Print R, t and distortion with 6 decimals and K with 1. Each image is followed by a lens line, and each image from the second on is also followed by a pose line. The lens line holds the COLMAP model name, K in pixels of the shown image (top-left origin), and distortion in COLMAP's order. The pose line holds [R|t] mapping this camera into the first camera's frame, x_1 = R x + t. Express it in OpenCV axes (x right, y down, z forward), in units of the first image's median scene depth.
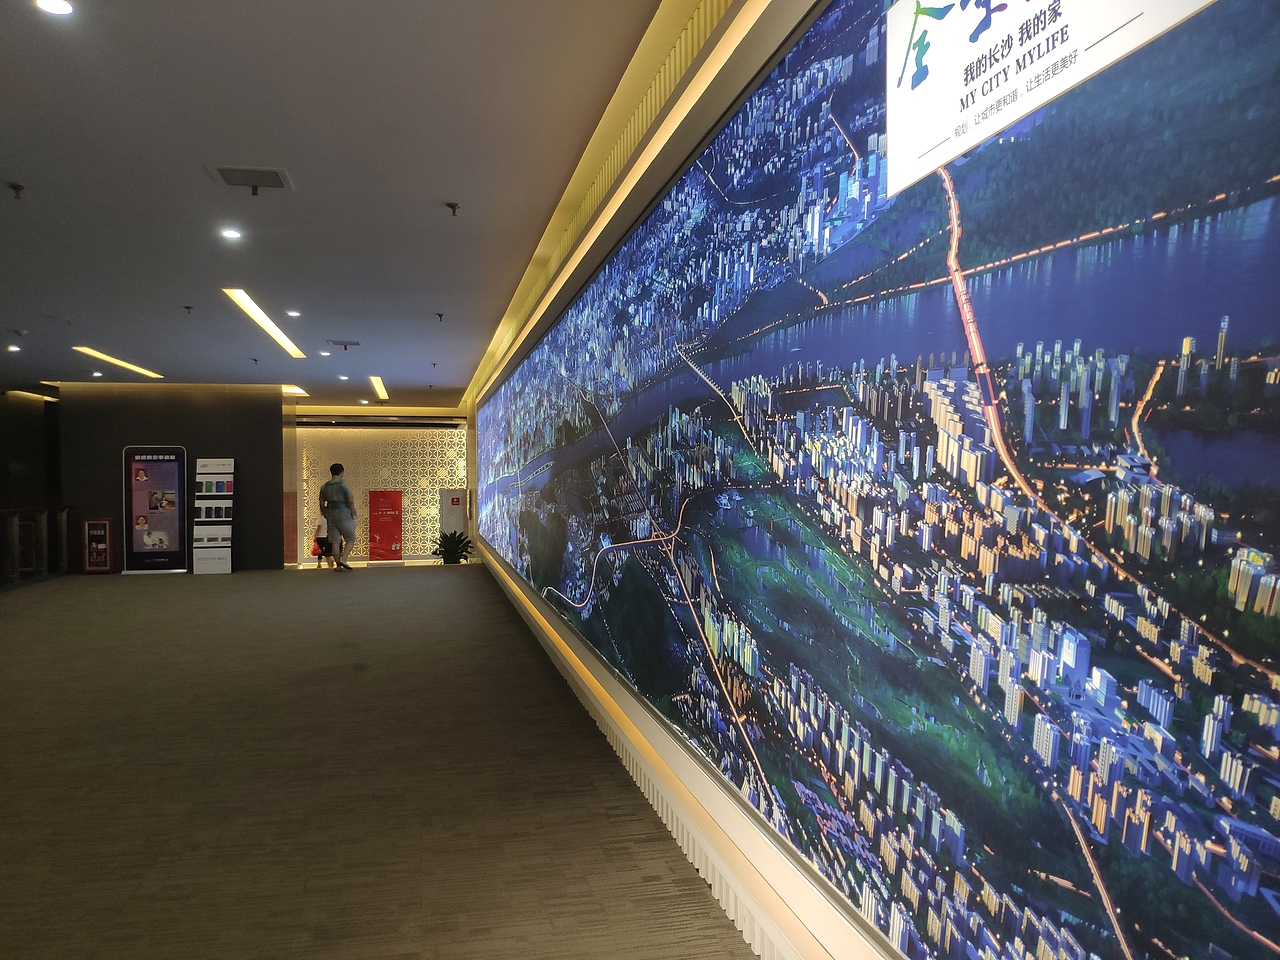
lens RADIAL K [[994.0, 0, 643.9], [0, 994.0, 485.8], [0, 0, 1]] dist [0.000426, -0.020155]
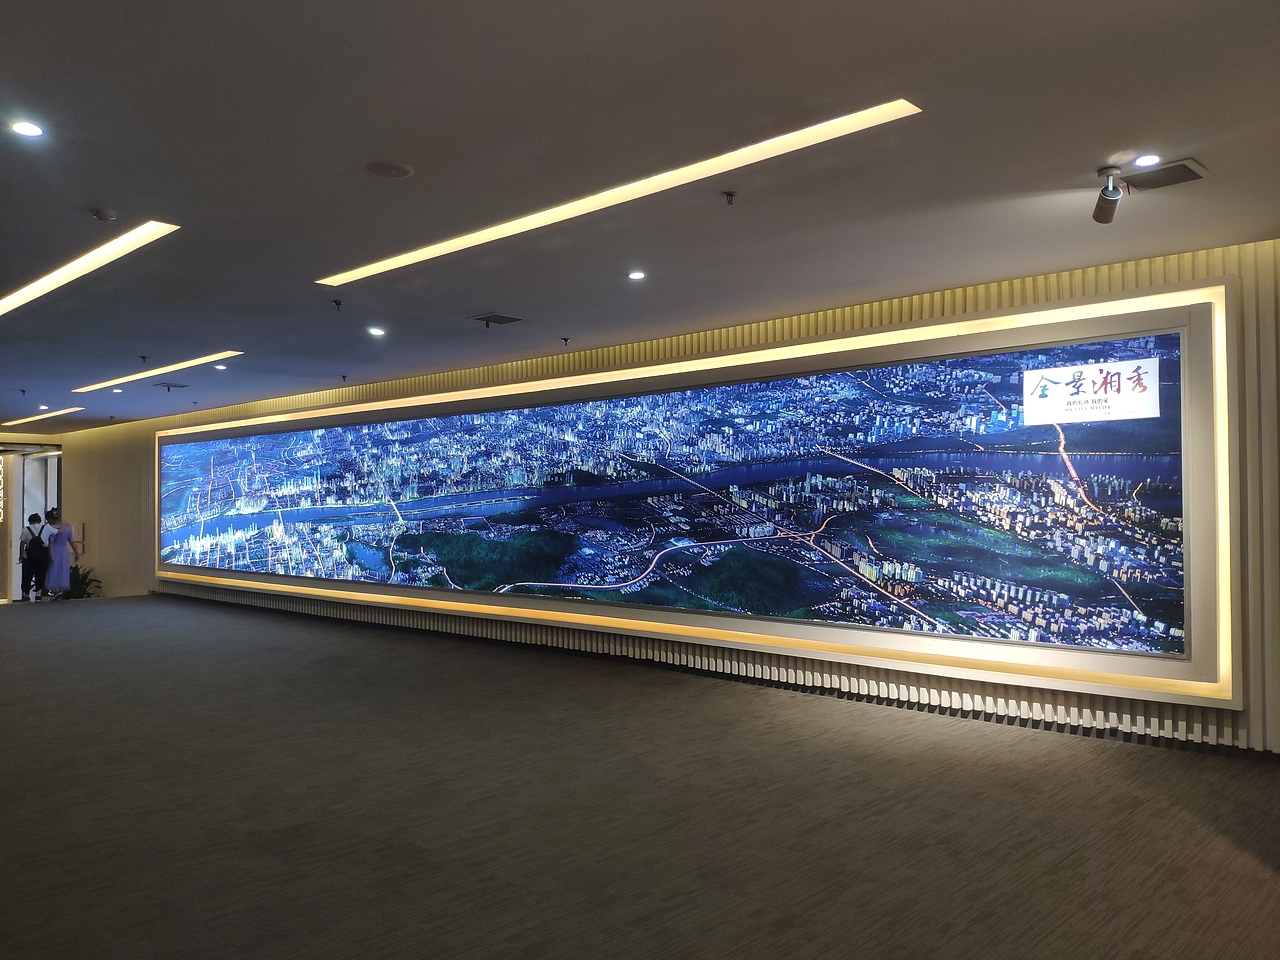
lens RADIAL K [[994.0, 0, 637.7], [0, 994.0, 478.5], [0, 0, 1]] dist [0.000426, -0.020155]
pose [[0.848731, 0.016026, 0.528582, -3.055107], [0.004910, 0.999259, -0.038181, 0.024683], [-0.528802, 0.035001, 0.848023, -1.362478]]
